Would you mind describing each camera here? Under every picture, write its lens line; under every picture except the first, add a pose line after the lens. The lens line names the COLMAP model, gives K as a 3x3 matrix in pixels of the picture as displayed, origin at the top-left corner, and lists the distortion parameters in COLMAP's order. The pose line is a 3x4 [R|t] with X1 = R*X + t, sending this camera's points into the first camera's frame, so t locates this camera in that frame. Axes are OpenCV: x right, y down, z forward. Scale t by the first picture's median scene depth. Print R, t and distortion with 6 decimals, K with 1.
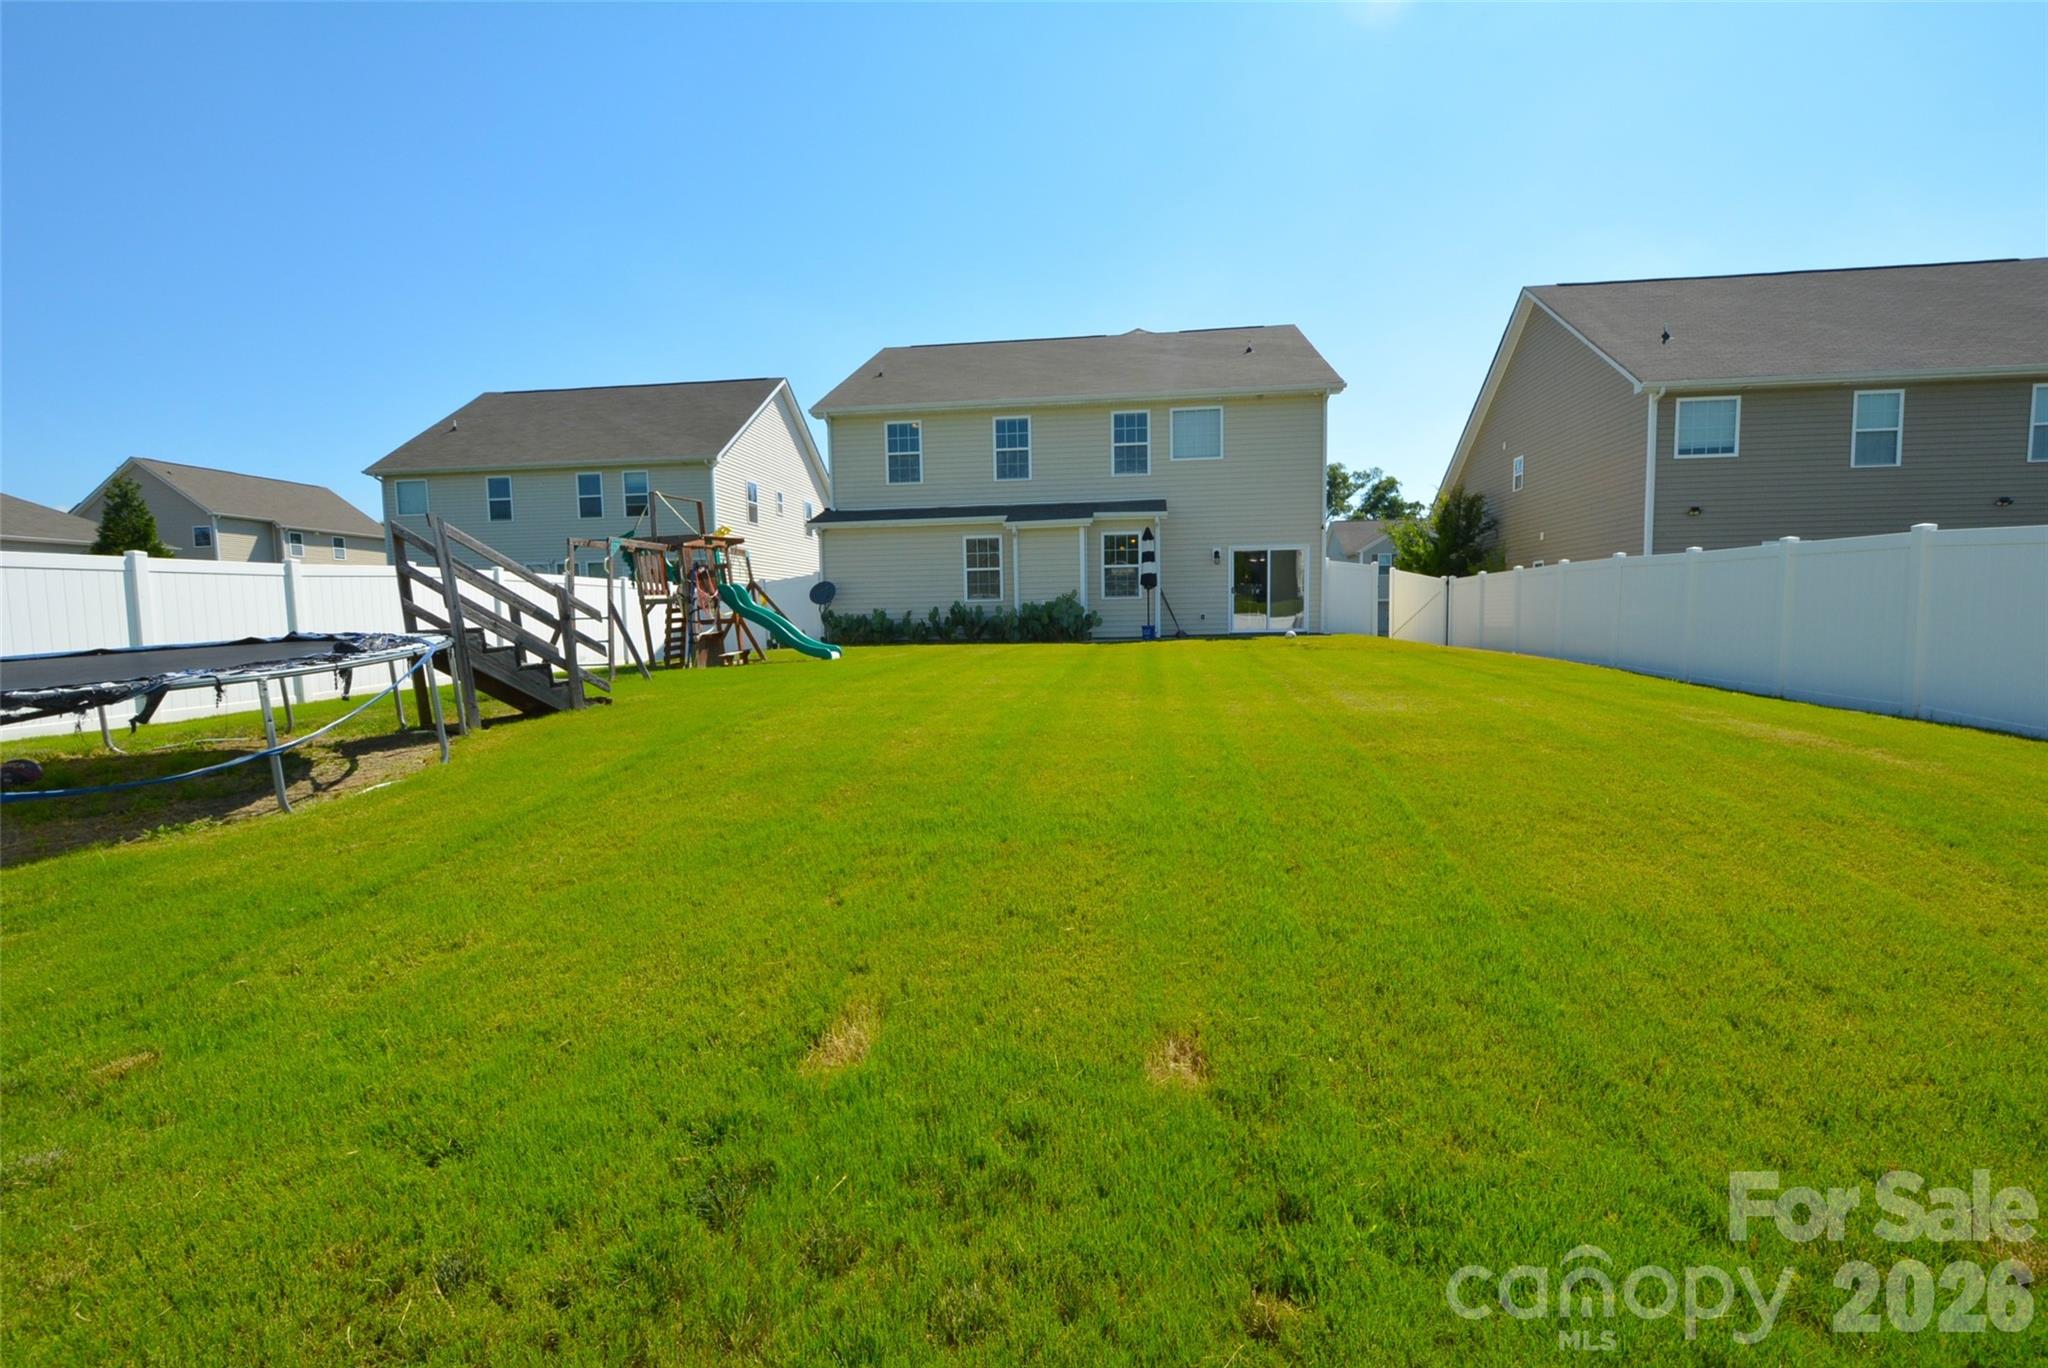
lens RADIAL K [[903.6, 0, 1033.3], [0, 903.6, 695.9], [0, 0, 1]] dist [0.010621, -0.007917]
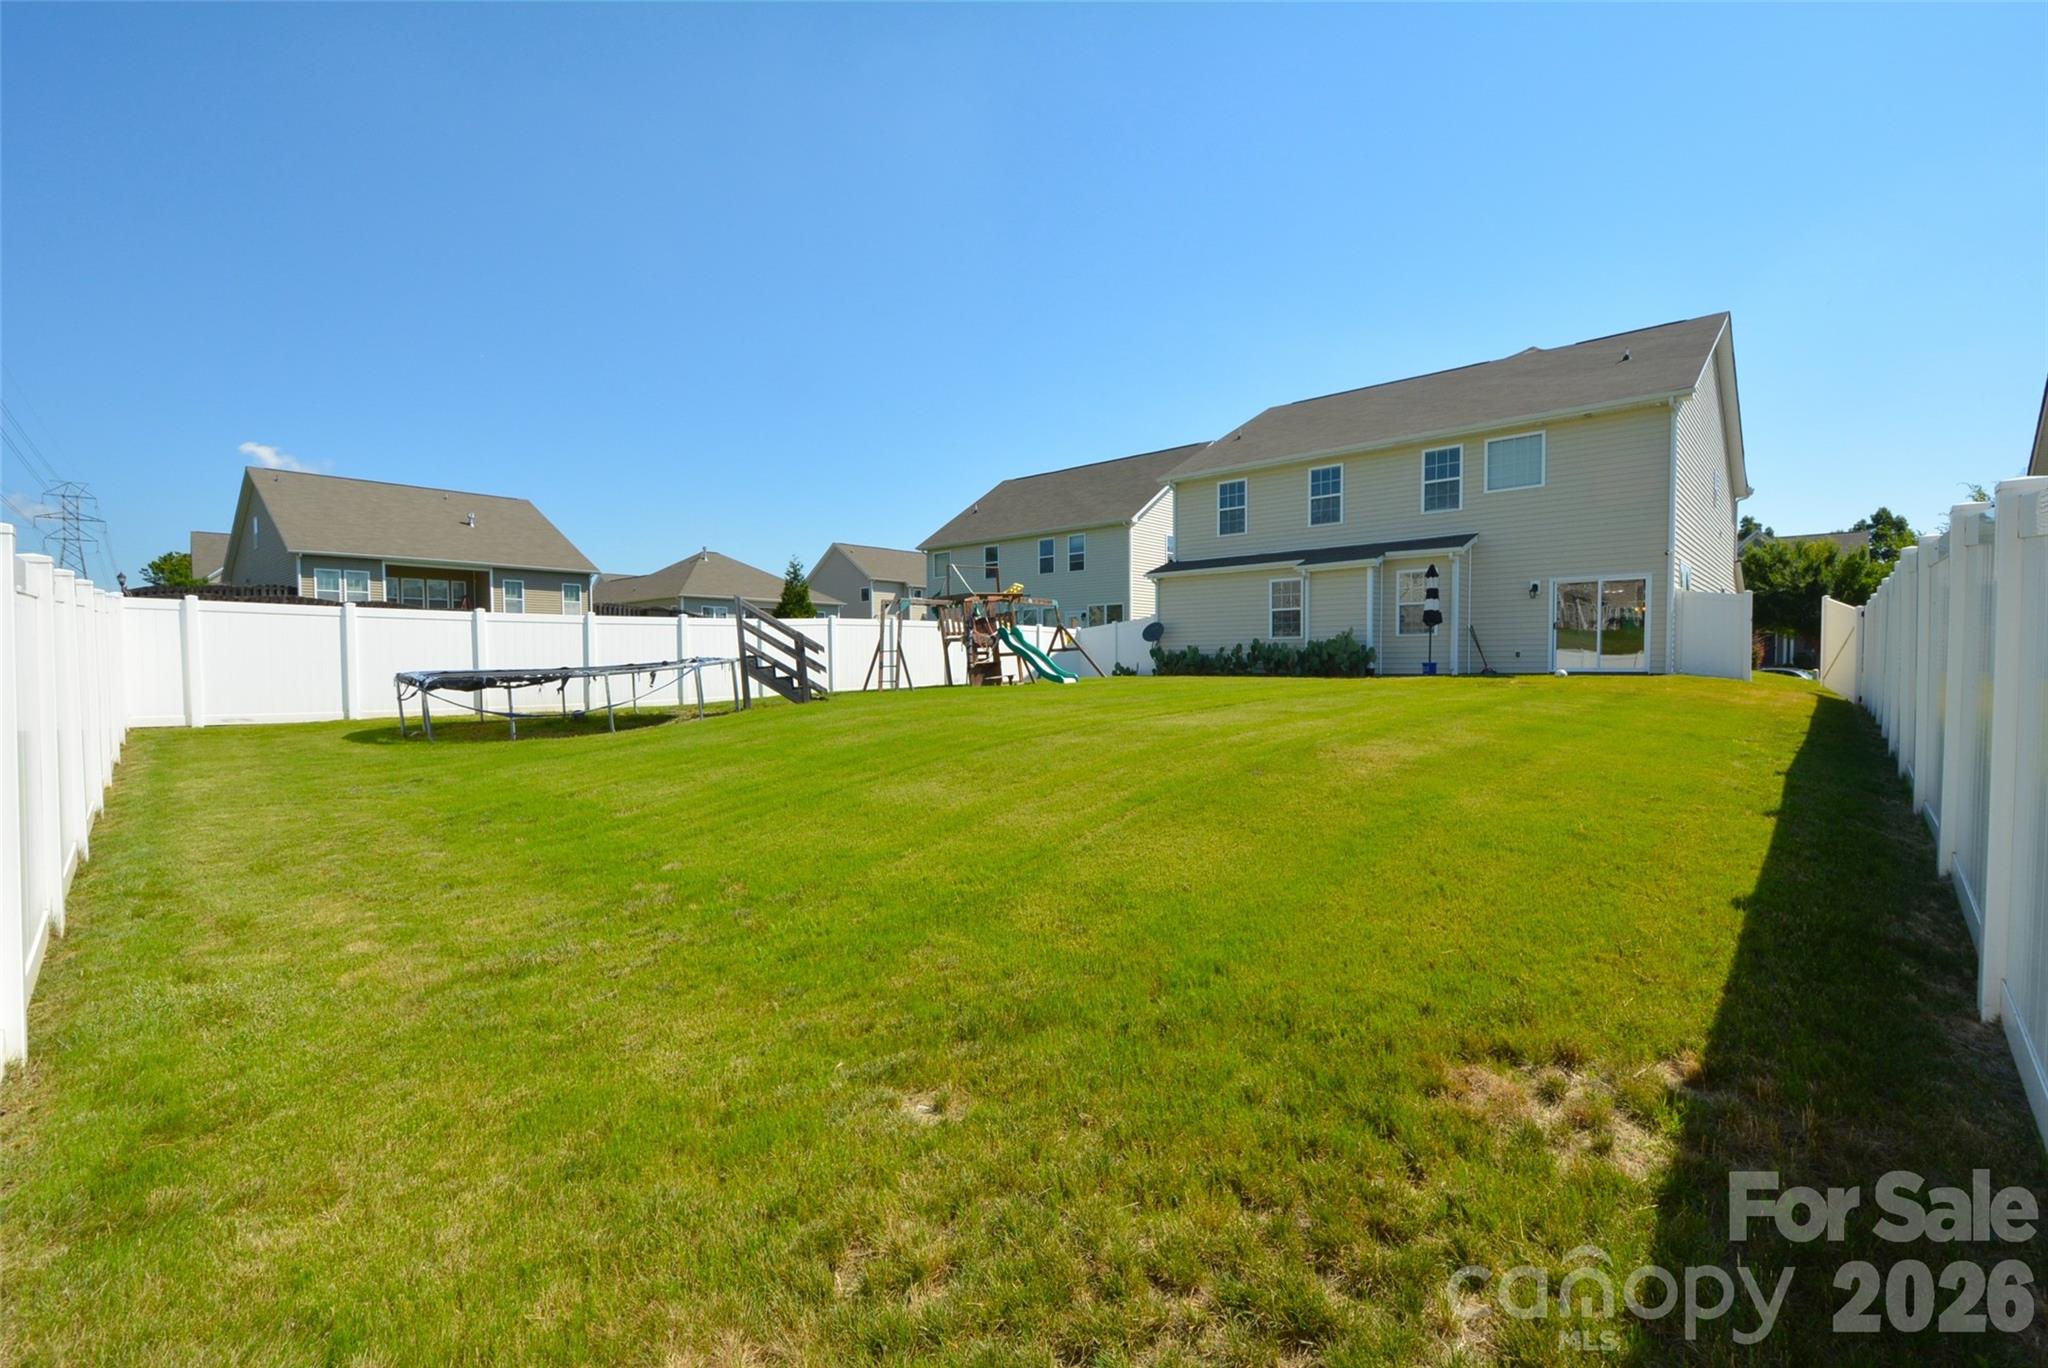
lens RADIAL K [[903.6, 0, 1019.8], [0, 903.6, 697.7], [0, 0, 1]] dist [0.001301, 0.000243]
pose [[0.813891, 0.035593, -0.579926, 0.316409], [-0.057402, 0.998165, -0.019298, 0.005592], [0.578175, 0.048996, 0.814440, -0.065447]]
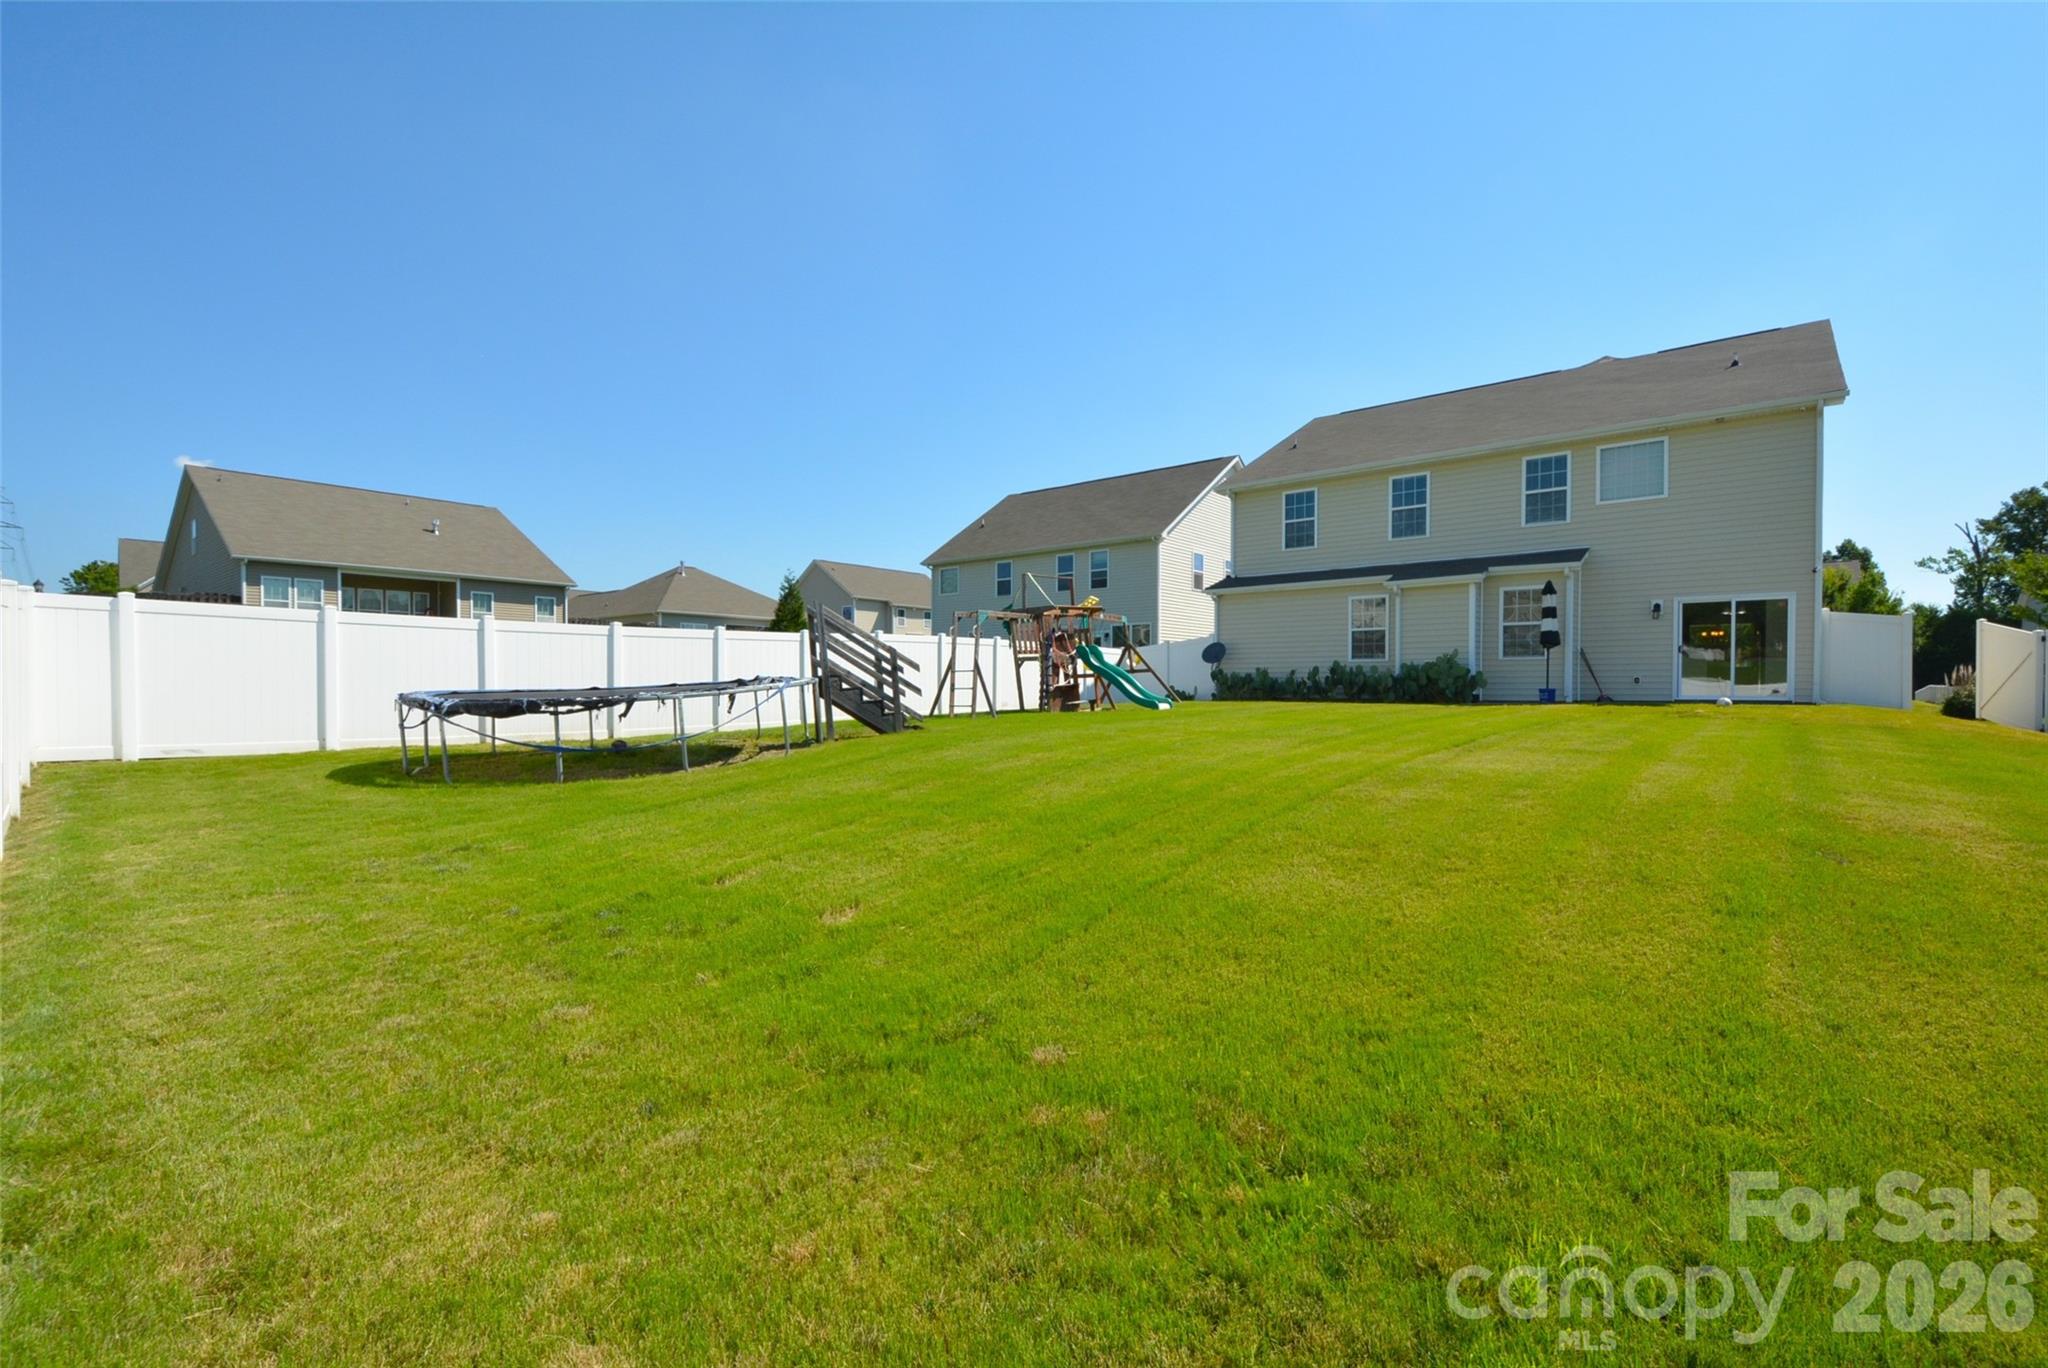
lens RADIAL K [[903.6, 0, 1019.8], [0, 903.6, 697.7], [0, 0, 1]] dist [0.001301, 0.000243]
pose [[0.838983, 0.026678, -0.543503, 0.164593], [-0.061995, 0.996980, -0.046761, 0.005689], [0.540614, 0.072926, 0.838104, -0.036706]]
